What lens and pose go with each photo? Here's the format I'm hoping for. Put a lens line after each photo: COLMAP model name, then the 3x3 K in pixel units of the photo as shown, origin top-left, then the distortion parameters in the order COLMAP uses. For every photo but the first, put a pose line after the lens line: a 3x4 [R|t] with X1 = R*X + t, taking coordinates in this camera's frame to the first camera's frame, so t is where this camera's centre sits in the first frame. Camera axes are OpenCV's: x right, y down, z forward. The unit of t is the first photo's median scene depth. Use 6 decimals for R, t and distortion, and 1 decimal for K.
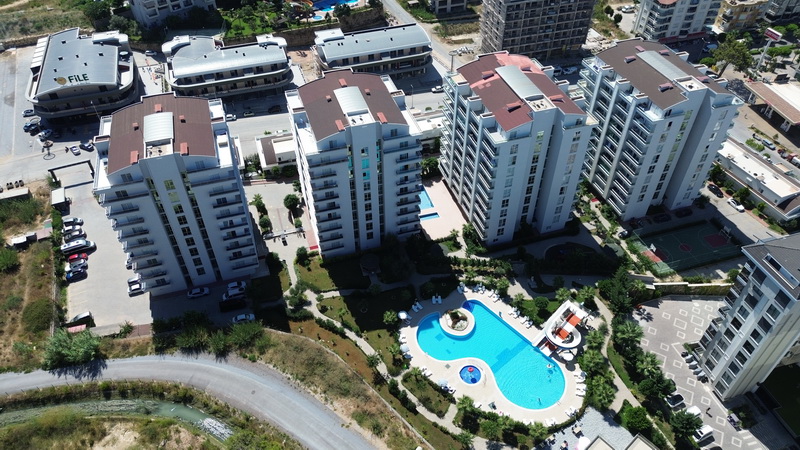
lens RADIAL K [[561.1, 0, 395.0], [0, 561.1, 222.3], [0, 0, 1]] dist [0.052834, -0.044644]
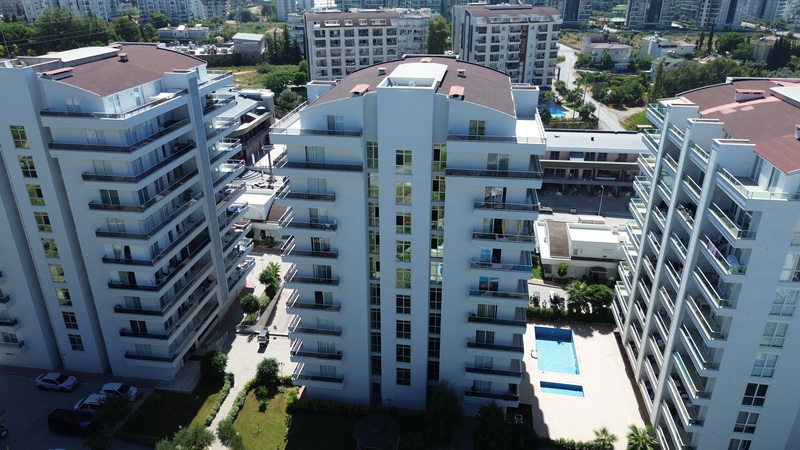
lens RADIAL K [[561.1, 0, 403.1], [0, 561.1, 218.1], [0, 0, 1]] dist [0.052834, -0.044644]
pose [[0.900588, 0.181057, -0.395171, 0.111991], [-0.305191, 0.910732, -0.278253, 0.033786], [0.309515, 0.371194, 0.875452, 0.548443]]
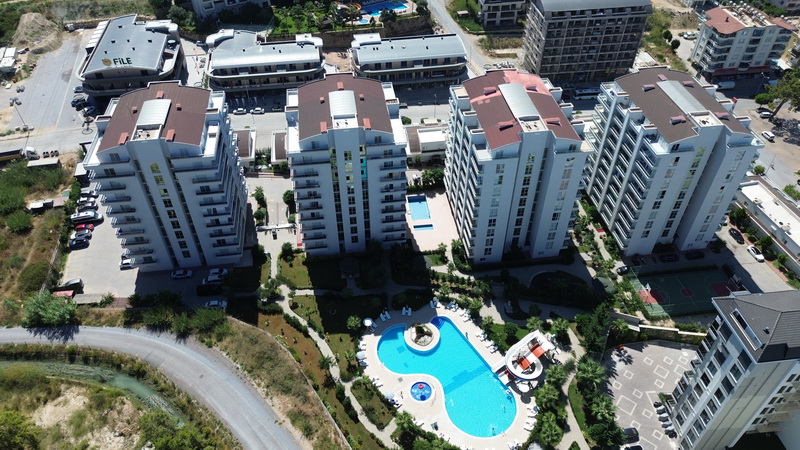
lens RADIAL K [[561.1, 0, 398.9], [0, 561.1, 220.8], [0, 0, 1]] dist [0.052834, -0.044644]
pose [[0.986148, 0.114286, -0.120208, 0.149444], [-0.115777, 0.993260, -0.005470, -0.012797], [0.118773, 0.019311, 0.992734, 0.011255]]
